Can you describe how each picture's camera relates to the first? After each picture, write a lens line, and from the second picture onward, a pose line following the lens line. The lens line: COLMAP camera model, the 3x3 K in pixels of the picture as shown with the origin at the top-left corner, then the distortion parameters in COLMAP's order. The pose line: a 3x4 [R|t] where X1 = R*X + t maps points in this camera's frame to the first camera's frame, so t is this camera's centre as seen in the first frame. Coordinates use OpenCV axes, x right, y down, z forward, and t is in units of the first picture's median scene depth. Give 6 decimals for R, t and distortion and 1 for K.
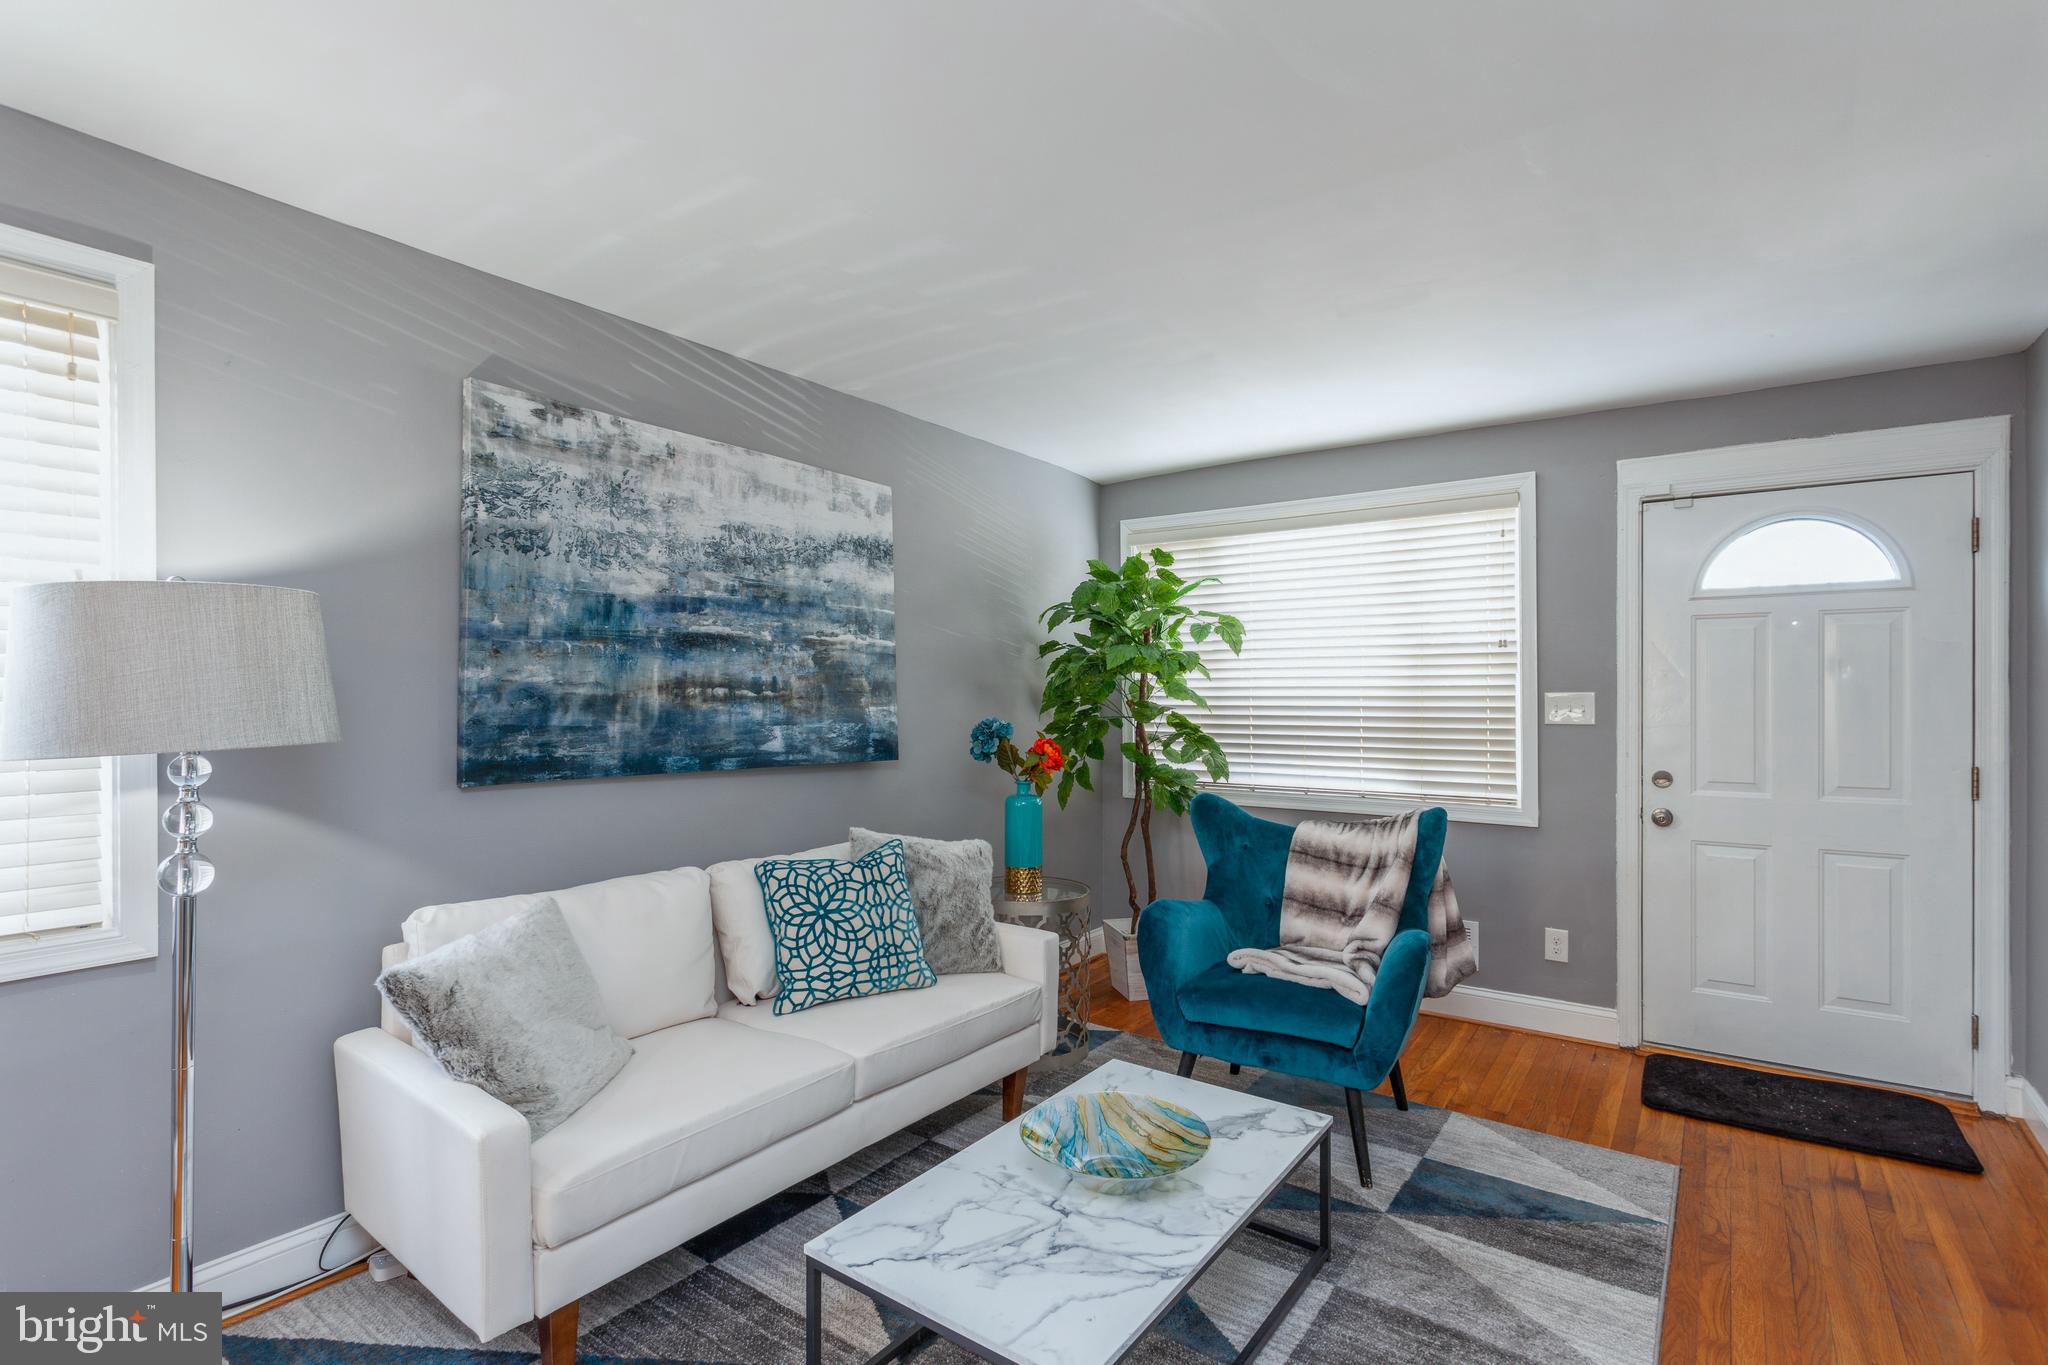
lens RADIAL K [[976.8, 0, 1022.7], [0, 976.8, 689.0], [0, 0, 1]] dist [0.000591, 0.001350]
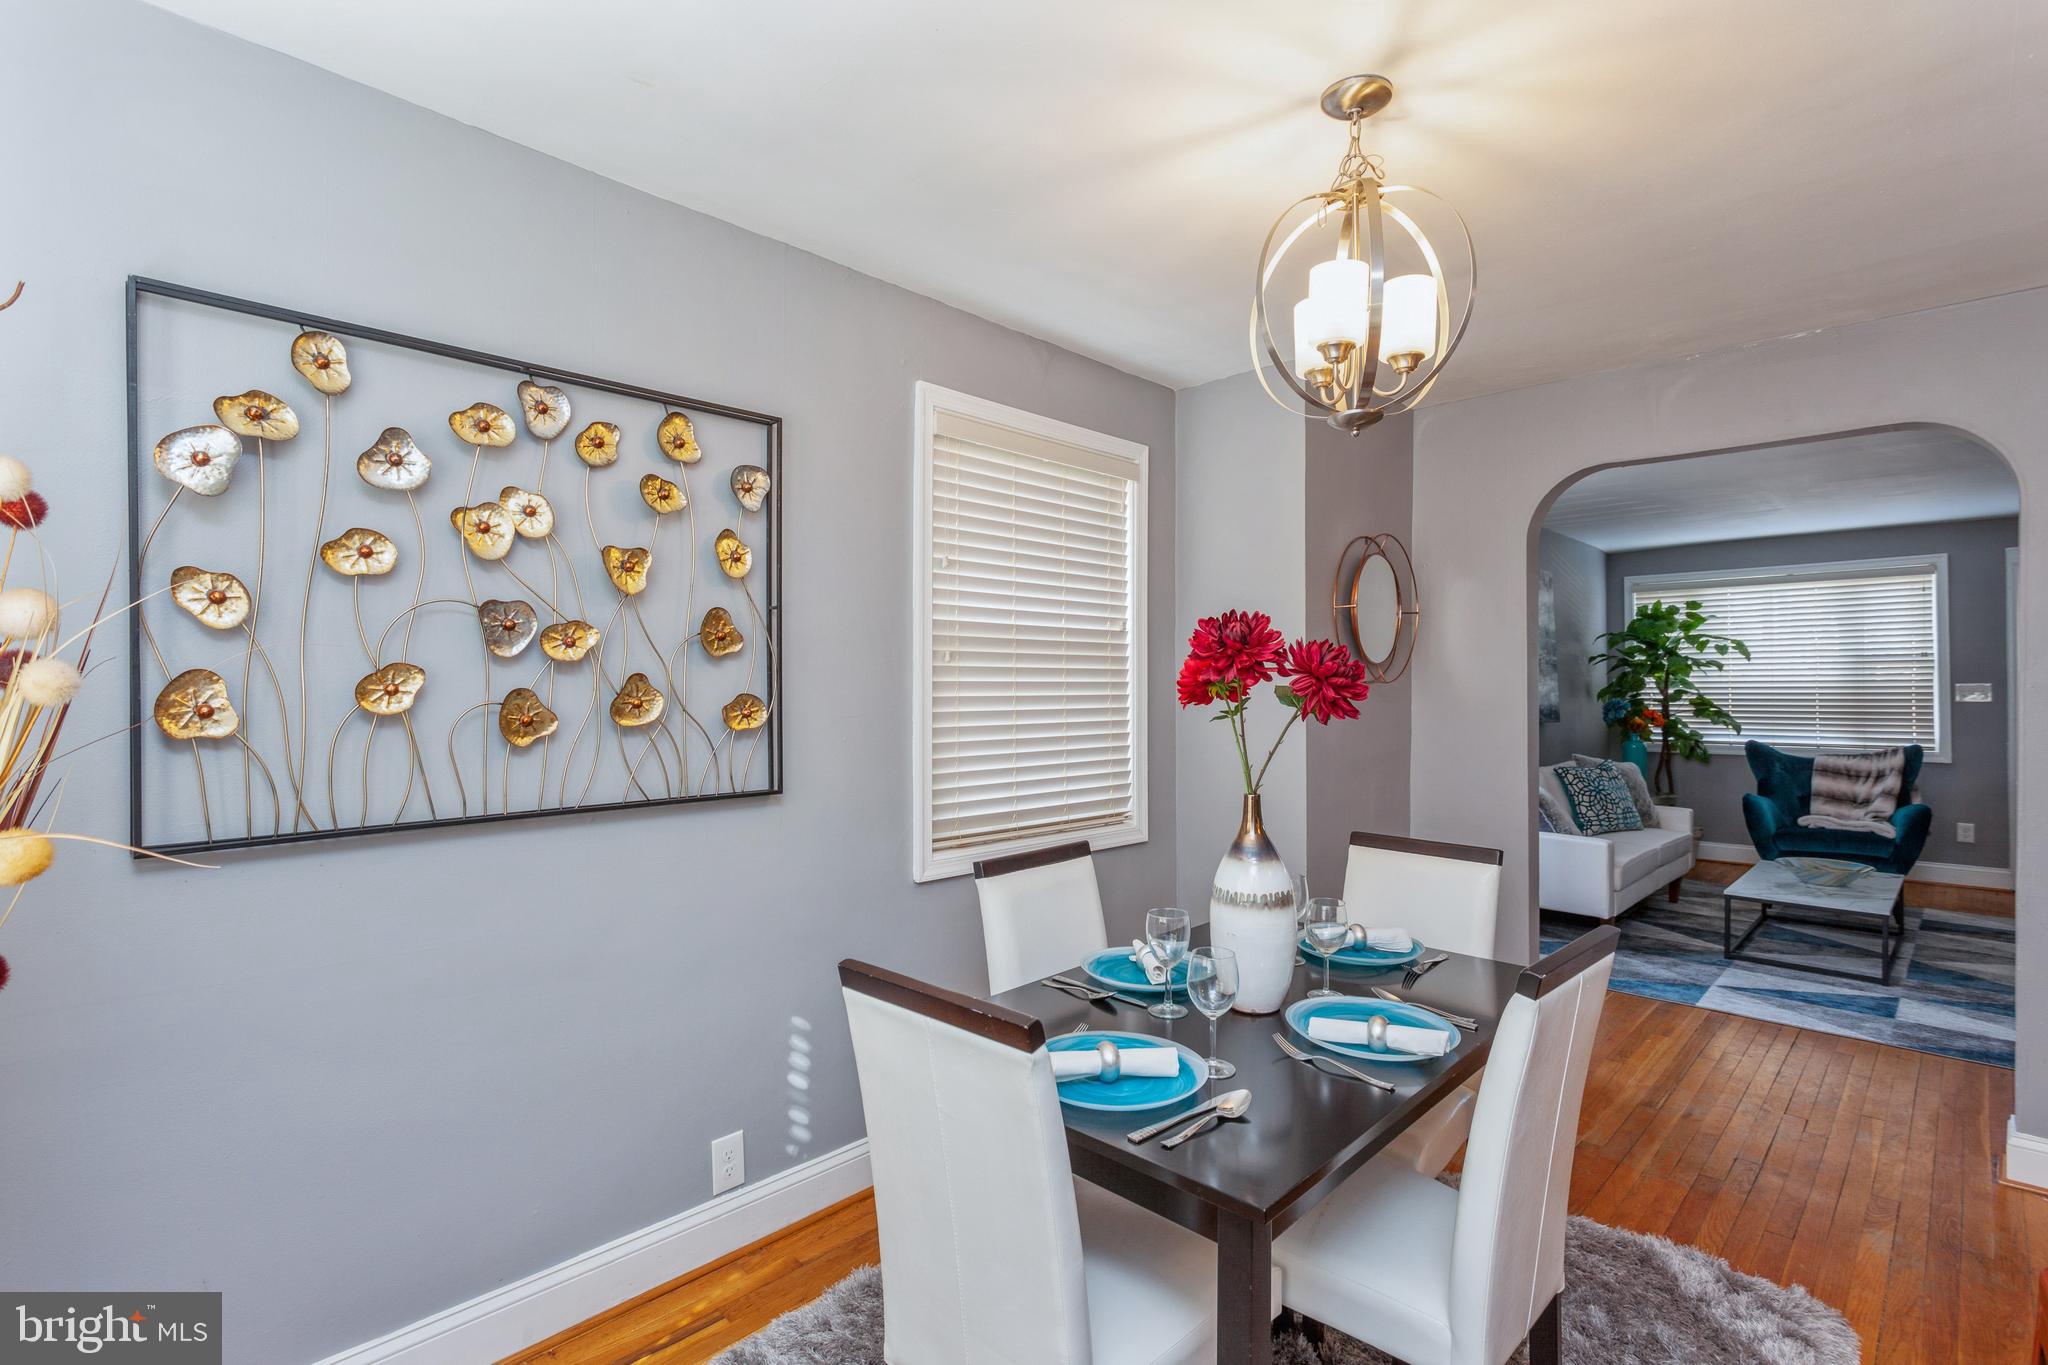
lens RADIAL K [[972.4, 0, 1024.0], [0, 972.4, 682.5], [0, 0, 1]] dist [-0.001132, 0.000212]
pose [[0.988131, -0.005133, -0.153529, -1.059634], [0.005067, 0.999987, -0.000825, -0.006797], [0.153531, 0.000037, 0.988144, -1.203338]]
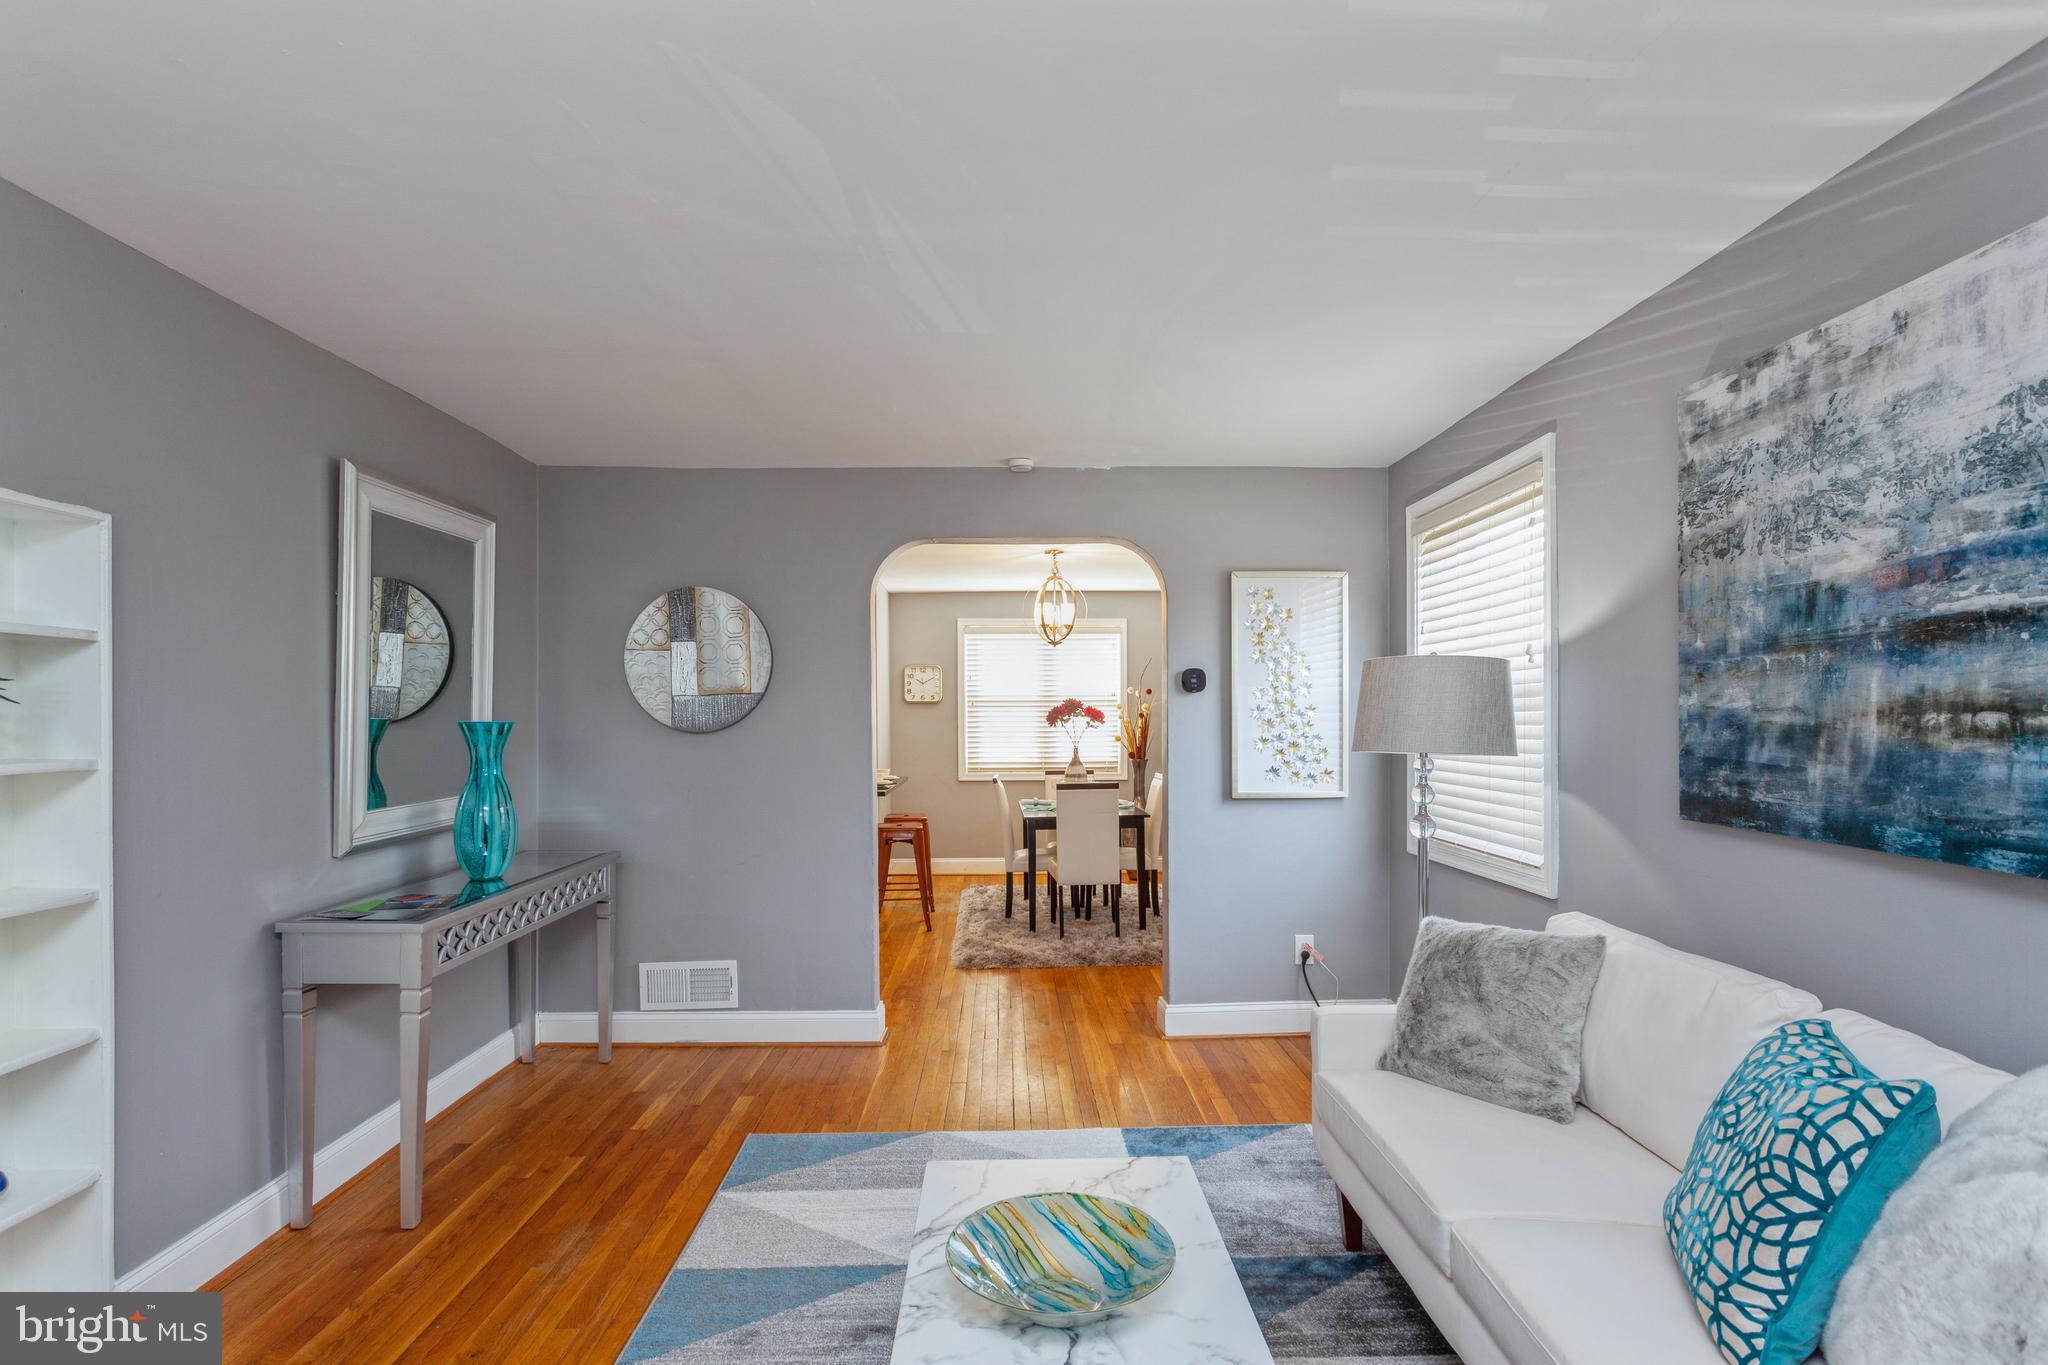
lens RADIAL K [[1008.9, 0, 1009.5], [0, 1008.9, 719.4], [0, 0, 1]] dist [-0.003246, 0.000232]
pose [[-0.809533, -0.000987, -0.587073, 0.459404], [0.000637, 0.999997, -0.002559, 0.003852], [0.587074, -0.002445, -0.809530, 1.199222]]
